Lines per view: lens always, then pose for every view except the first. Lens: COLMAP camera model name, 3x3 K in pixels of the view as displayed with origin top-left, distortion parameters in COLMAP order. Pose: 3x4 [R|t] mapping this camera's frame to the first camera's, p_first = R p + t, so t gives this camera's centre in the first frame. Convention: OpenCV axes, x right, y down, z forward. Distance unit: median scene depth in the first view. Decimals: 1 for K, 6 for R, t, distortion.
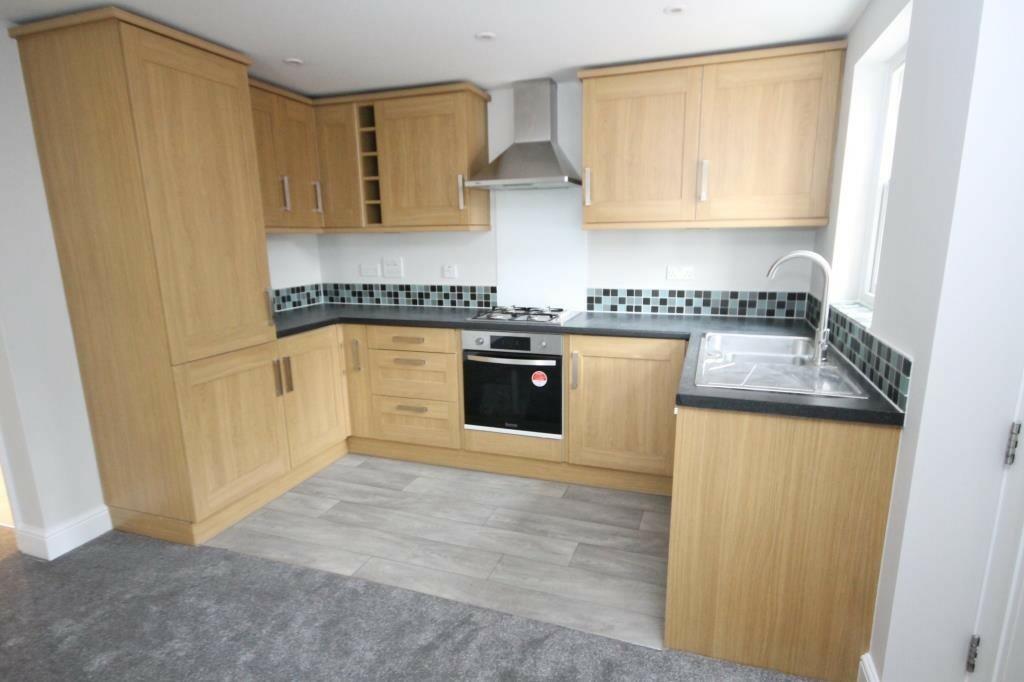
lens RADIAL K [[539.1, 0, 515.9], [0, 539.1, 355.6], [0, 0, 1]] dist [0.002023, -0.000063]
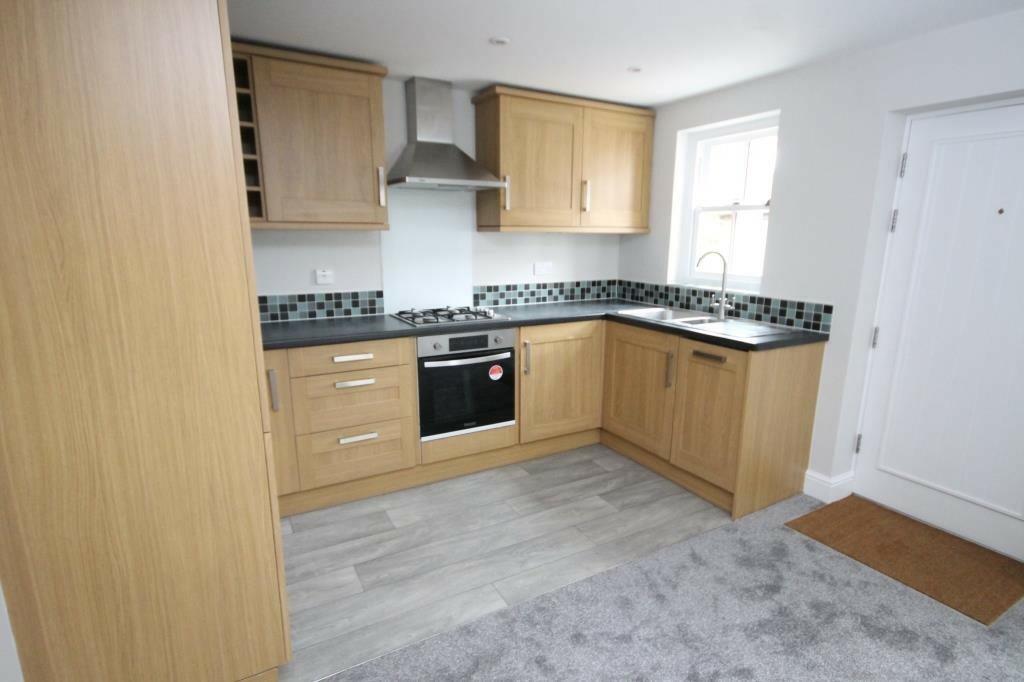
lens RADIAL K [[525.7, 0, 509.8], [0, 525.7, 356.9], [0, 0, 1]] dist [-0.000685, 0.000029]
pose [[0.665397, -0.151219, 0.731013, -0.657490], [0.153371, 0.986070, 0.064376, -0.046660], [-0.730565, 0.069280, 0.679320, 0.269978]]
